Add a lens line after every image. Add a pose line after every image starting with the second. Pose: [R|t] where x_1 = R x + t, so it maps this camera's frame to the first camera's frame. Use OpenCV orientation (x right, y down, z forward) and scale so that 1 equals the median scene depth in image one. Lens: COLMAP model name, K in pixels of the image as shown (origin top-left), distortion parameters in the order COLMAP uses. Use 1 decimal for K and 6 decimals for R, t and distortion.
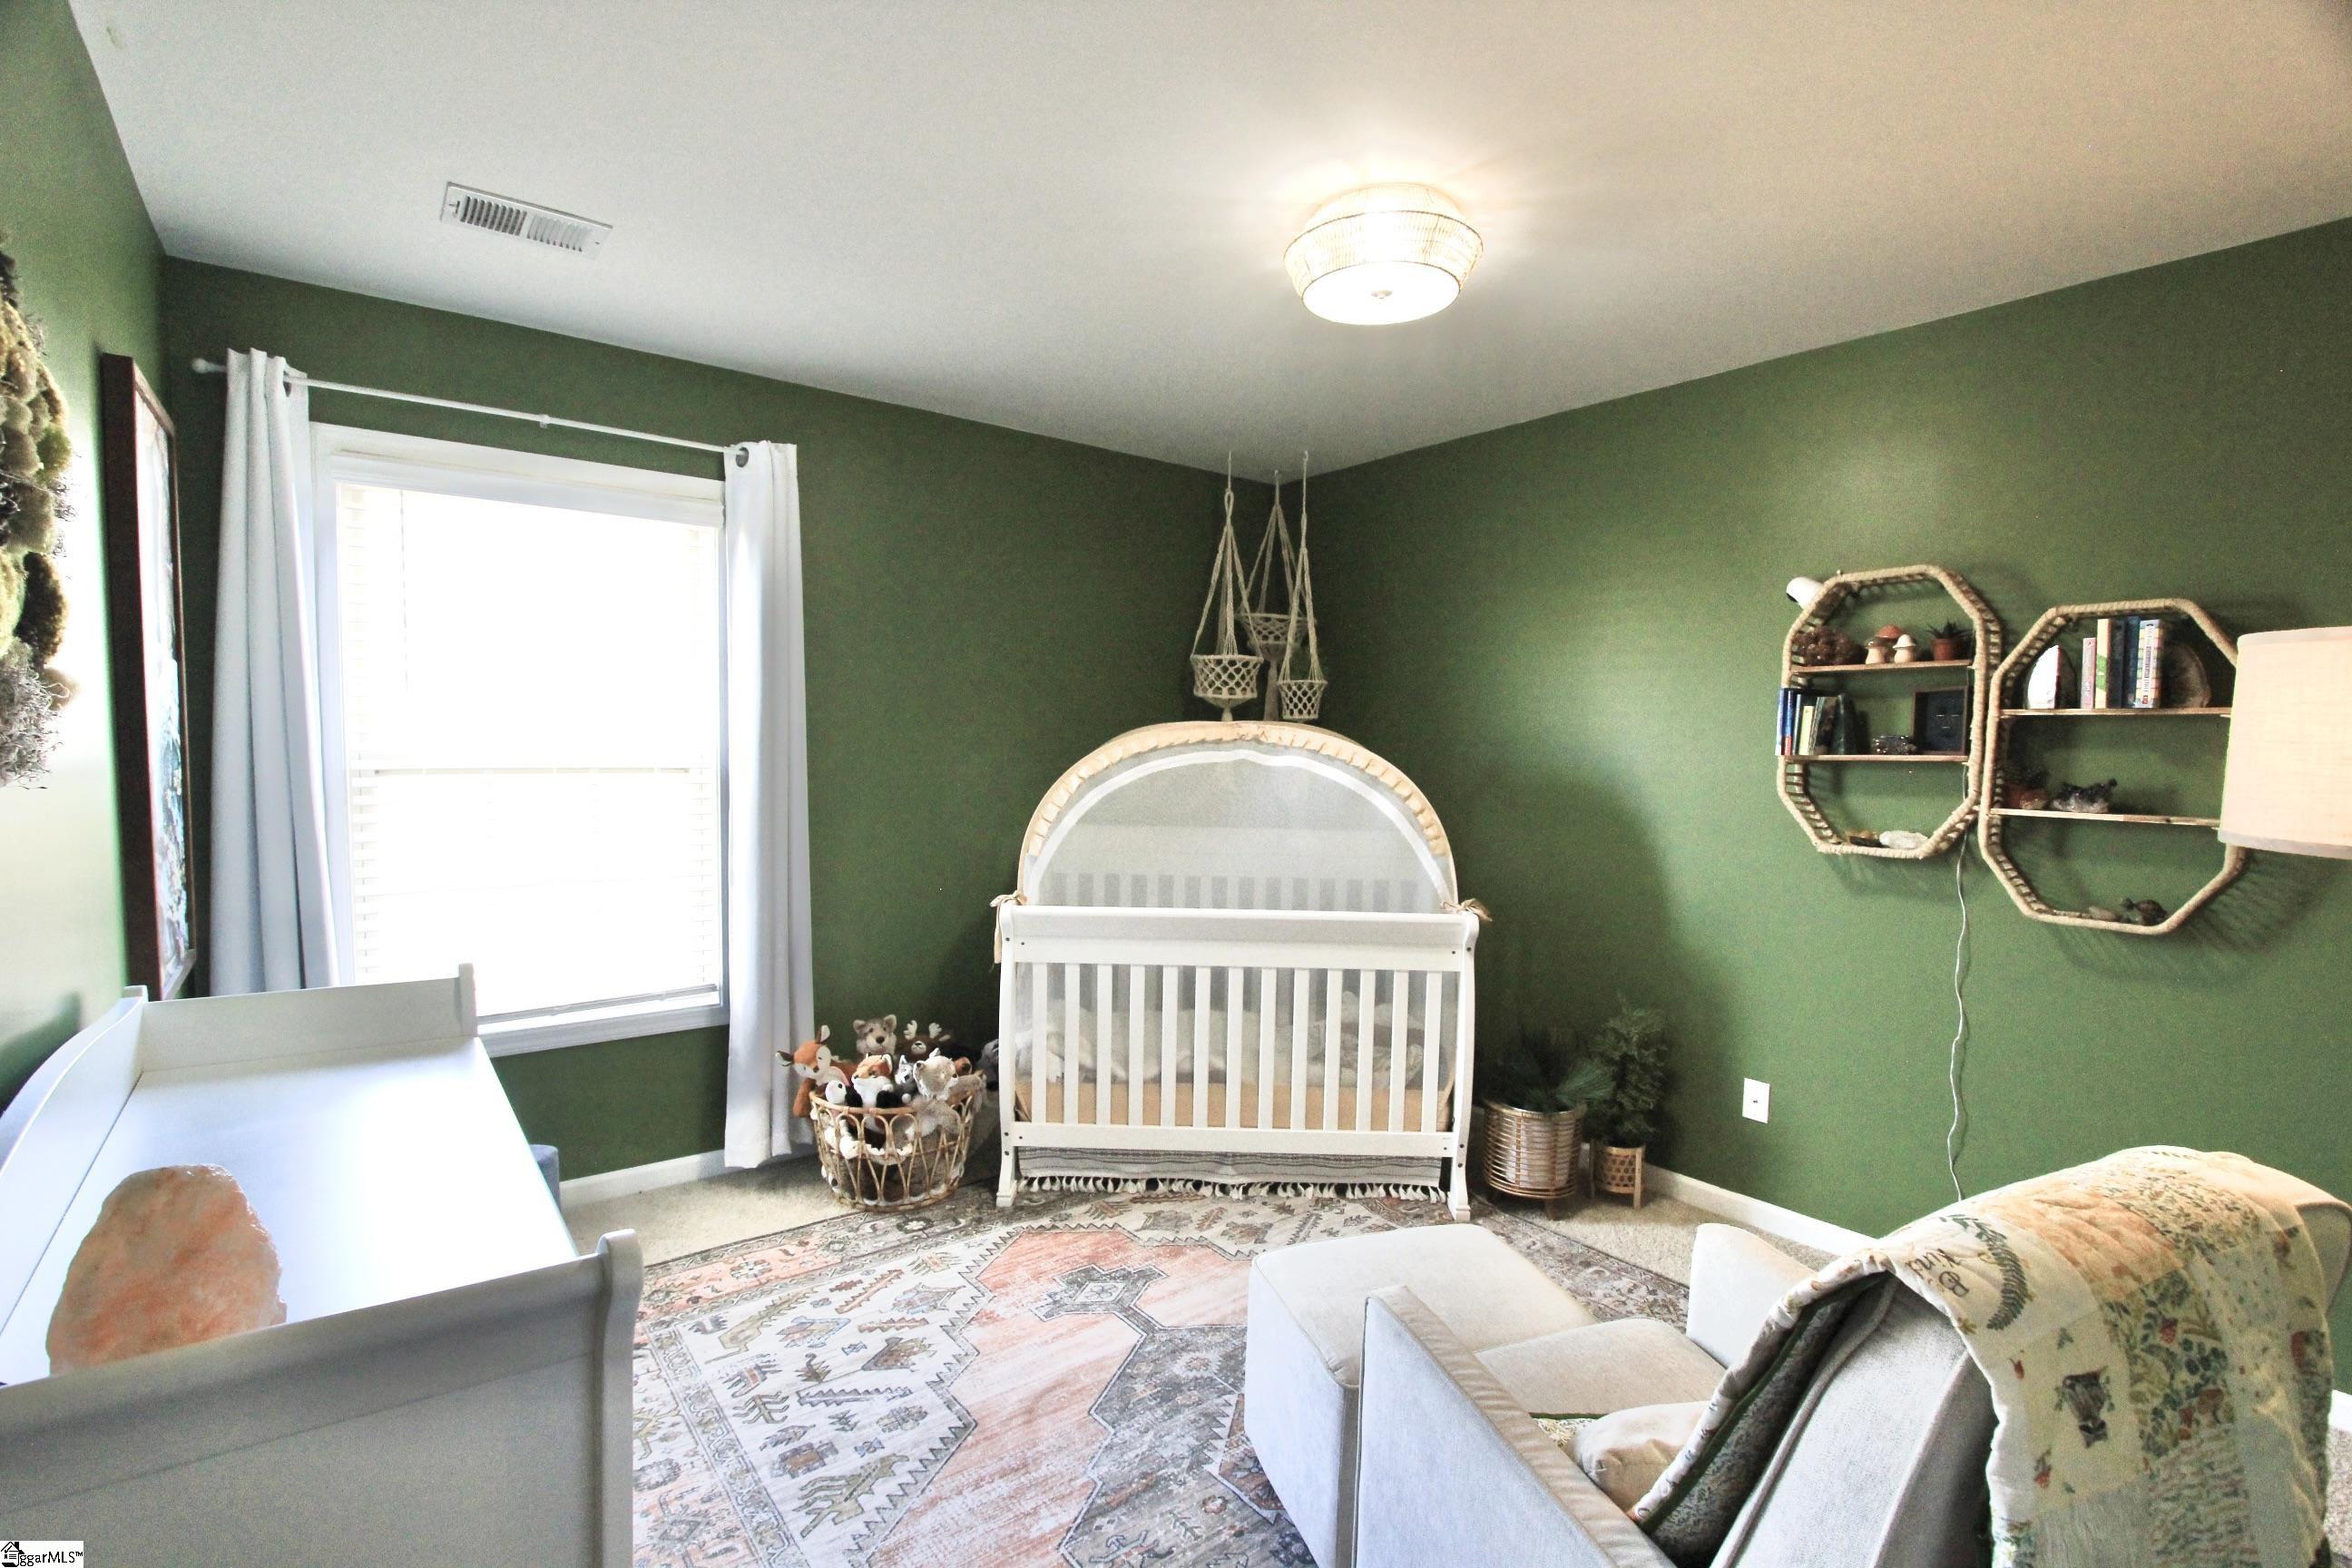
lens RADIAL K [[1083.0, 0, 1176.5], [0, 1083.0, 809.1], [0, 0, 1]] dist [-0.025613, 0.001638]
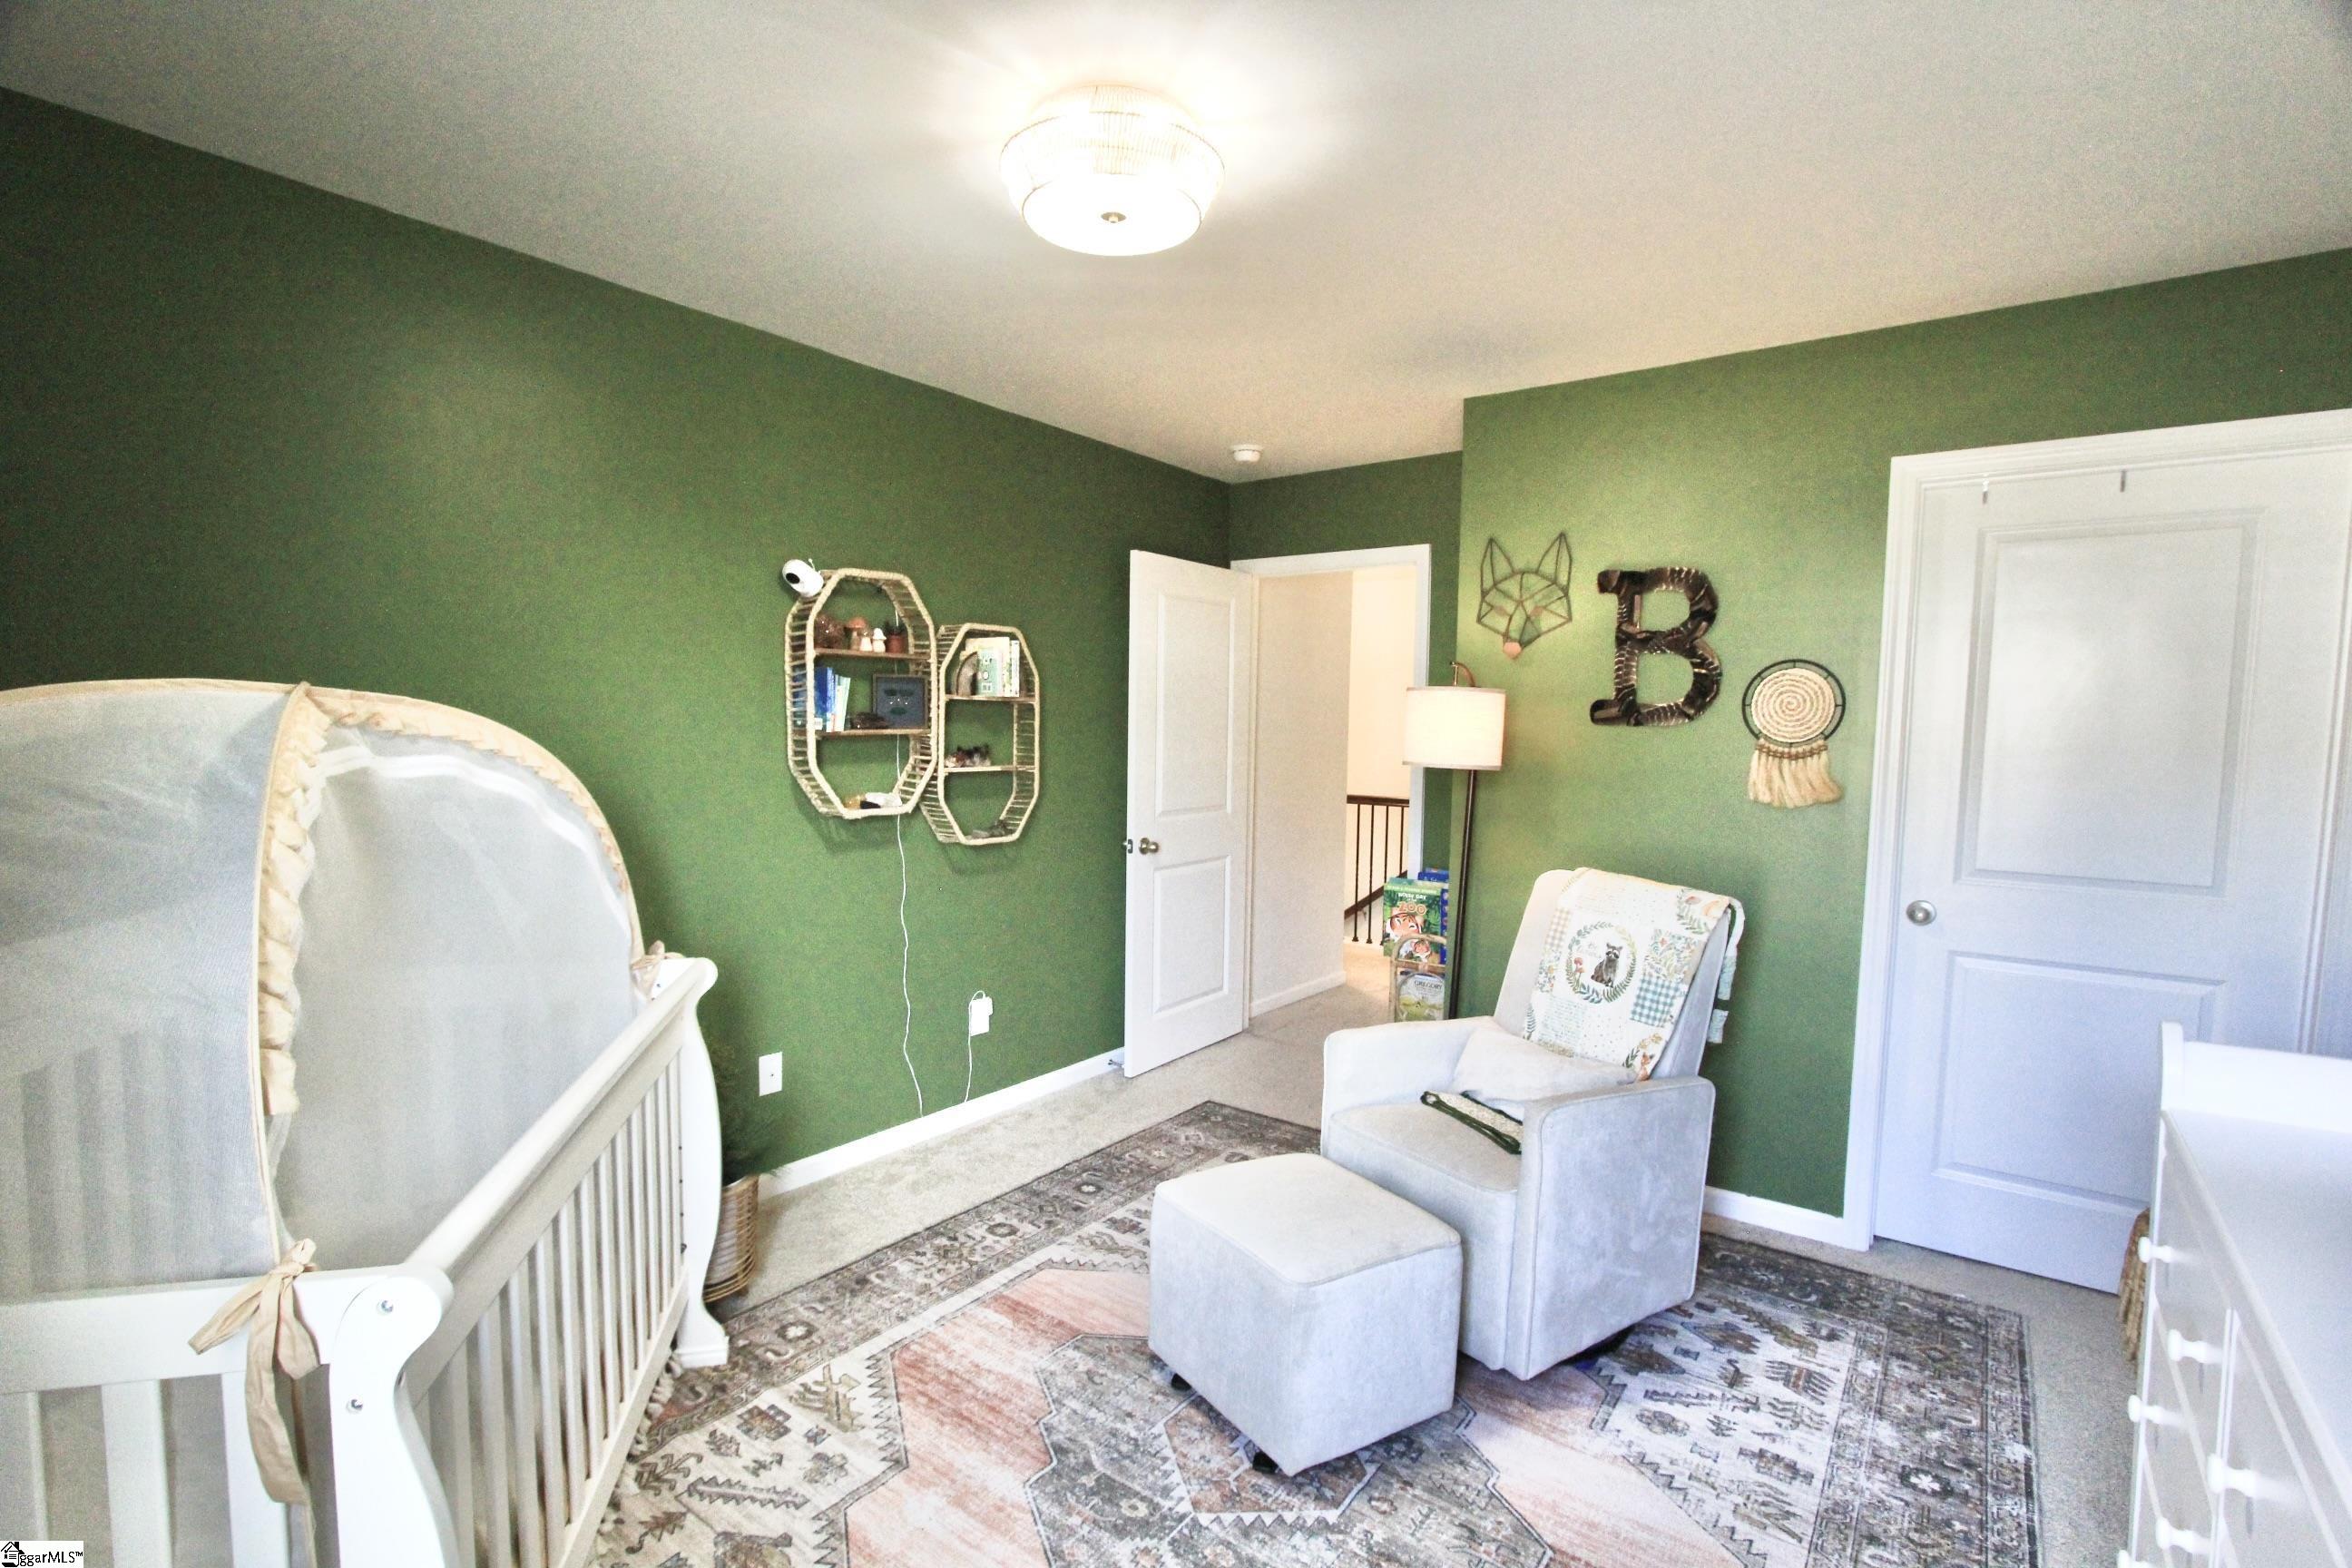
lens RADIAL K [[1083.0, 0, 1176.5], [0, 1083.0, 809.1], [0, 0, 1]] dist [-0.025613, 0.001638]
pose [[-0.268173, -0.089815, 0.959175, -0.617508], [0.042654, 0.993561, 0.104960, -0.078265], [-0.962426, 0.069060, -0.262615, 1.072811]]
